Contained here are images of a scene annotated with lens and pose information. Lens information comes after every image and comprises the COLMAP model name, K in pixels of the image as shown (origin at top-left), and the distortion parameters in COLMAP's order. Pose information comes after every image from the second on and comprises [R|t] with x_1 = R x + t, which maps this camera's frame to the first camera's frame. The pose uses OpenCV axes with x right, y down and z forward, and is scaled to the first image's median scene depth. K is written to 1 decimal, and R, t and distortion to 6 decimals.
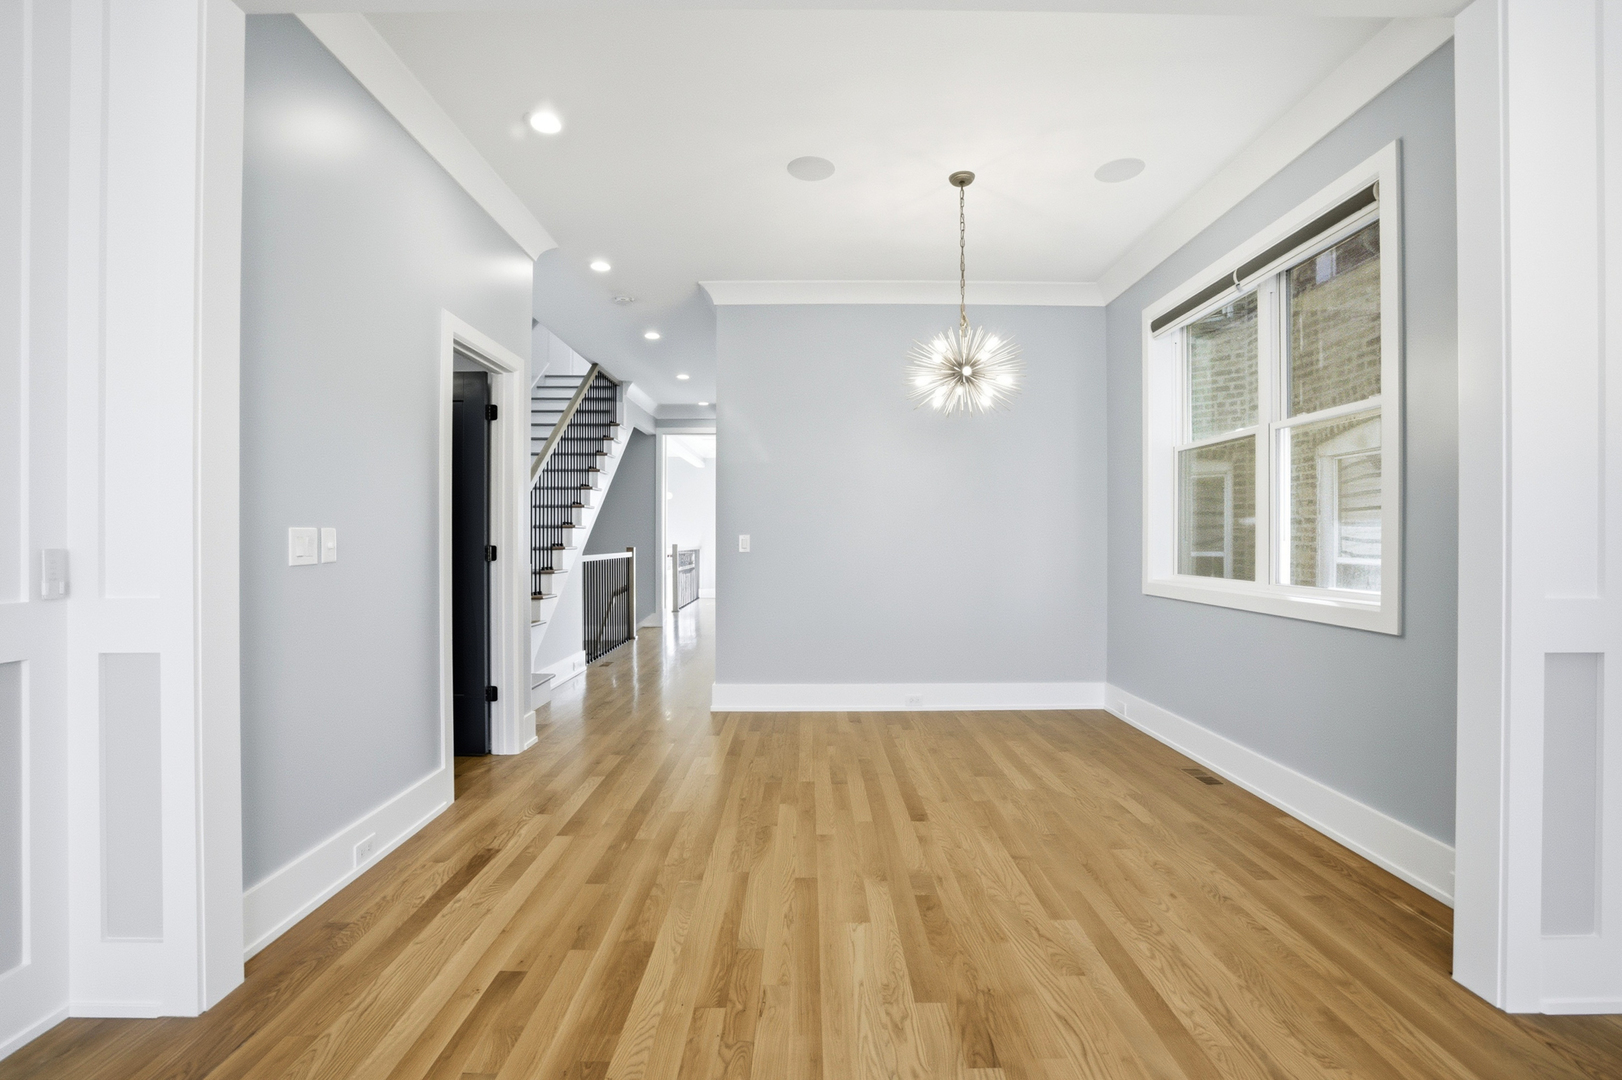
lens RADIAL K [[702.1, 0, 805.2], [0, 702.1, 533.5], [0, 0, 1]] dist [-0.053277, 0.017367]
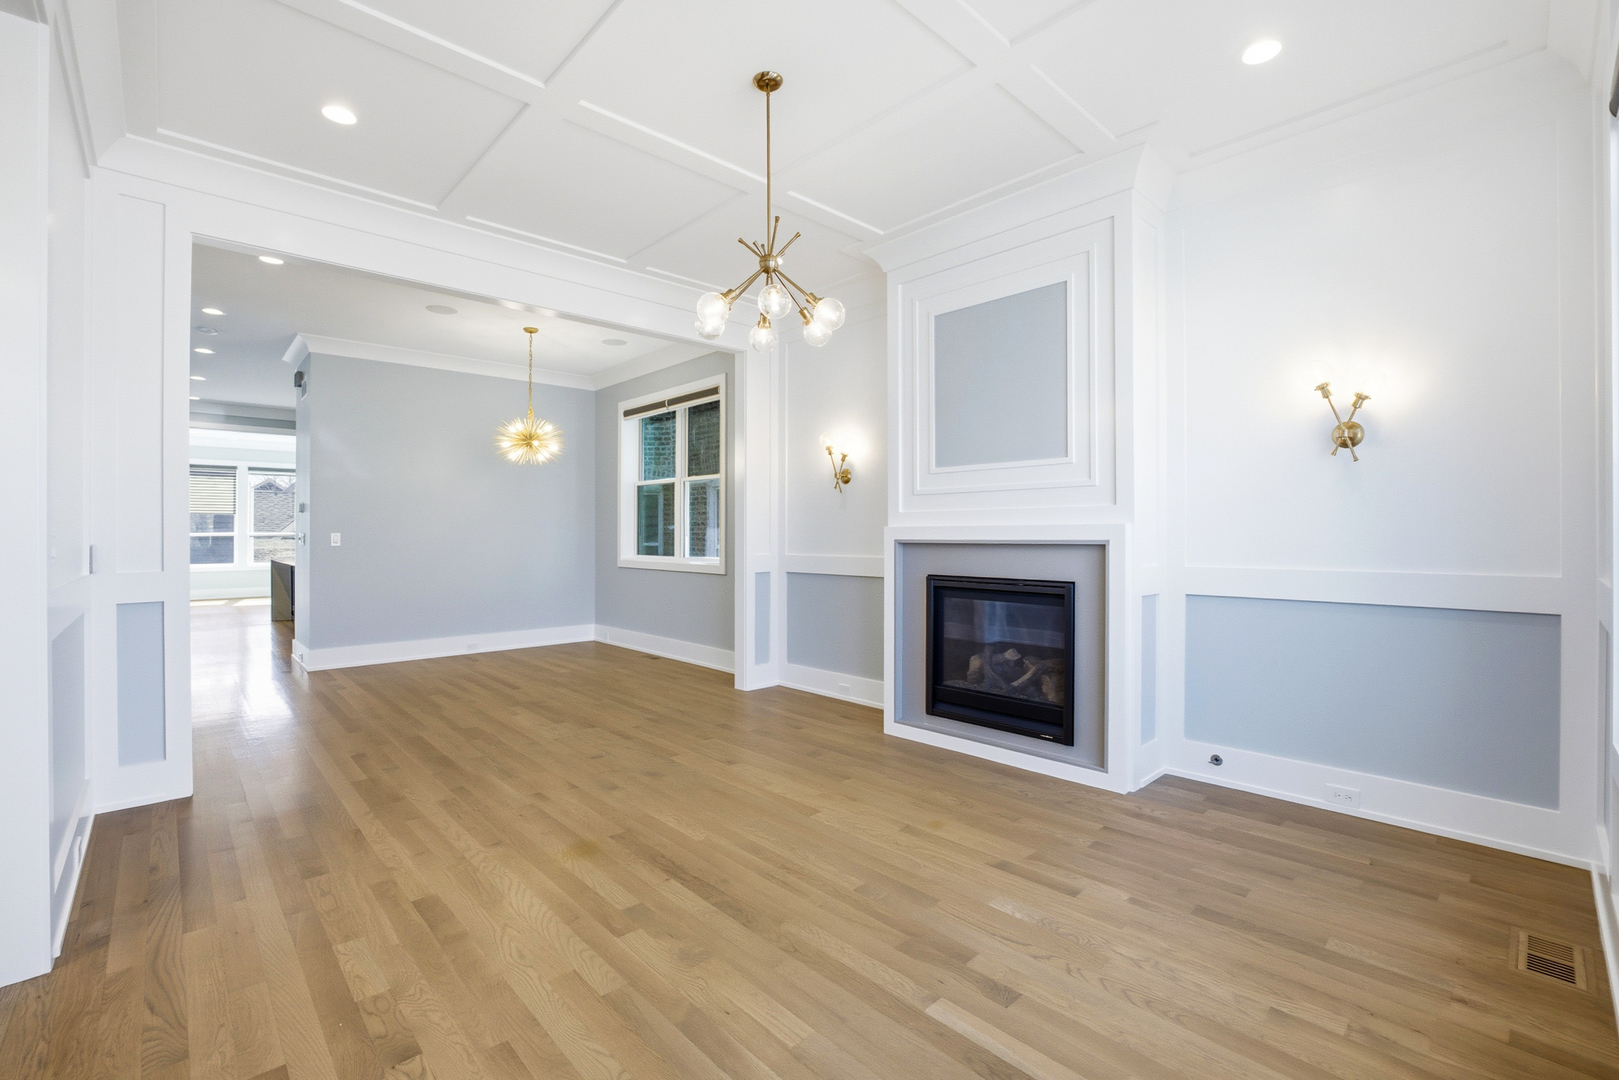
lens RADIAL K [[700.8, 0, 803.7], [0, 700.8, 533.5], [0, 0, 1]] dist [-0.053277, 0.017367]
pose [[0.727130, -0.004233, 0.686487, -0.469853], [-0.001752, 0.999966, 0.008021, -0.014099], [-0.686498, -0.007036, 0.727098, -0.740115]]
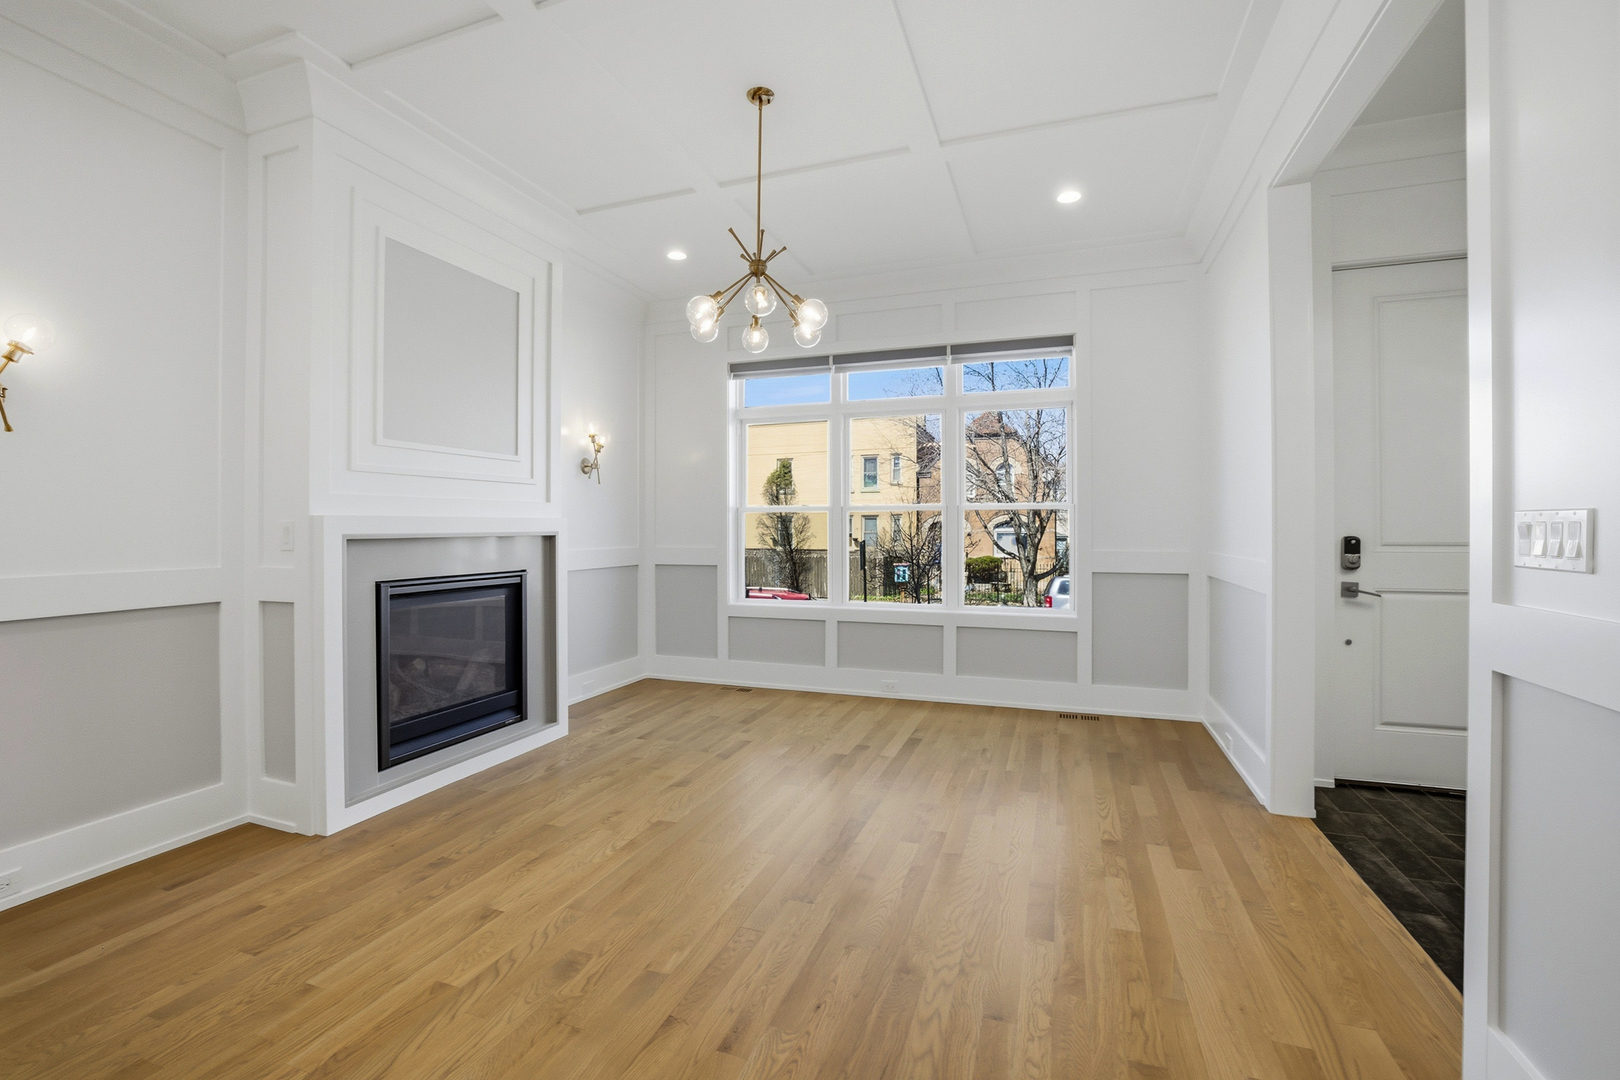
lens RADIAL K [[701.2, 0, 804.2], [0, 701.2, 533.5], [0, 0, 1]] dist [-0.053277, 0.017367]
pose [[-0.939602, -0.004526, 0.342239, -0.295995], [-0.004570, 0.999989, 0.000677, 0.001183], [-0.342238, -0.000928, -0.939613, 0.599425]]
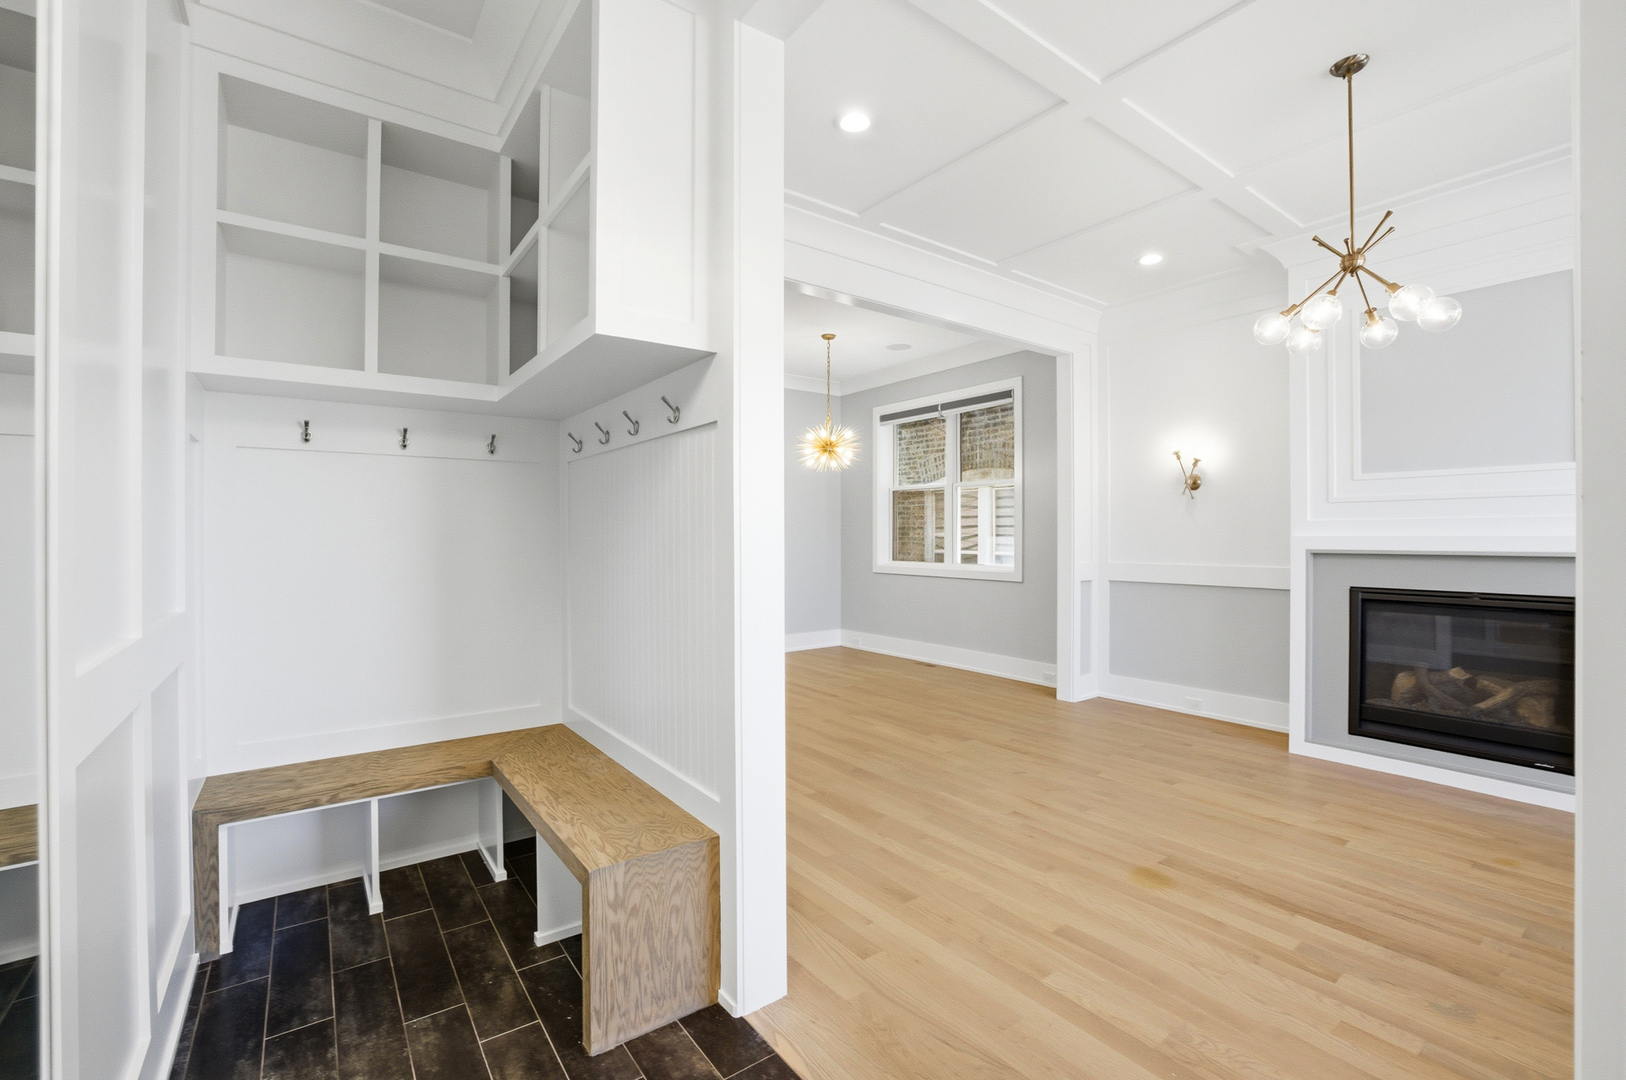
lens RADIAL K [[698.9, 0, 808.9], [0, 698.9, 534.4], [0, 0, 1]] dist [-0.052491, 0.017130]
pose [[0.806057, -0.005509, 0.591813, -0.848313], [0.000709, 0.999965, 0.008342, -0.028752], [-0.591838, -0.006304, 0.806032, -0.385093]]
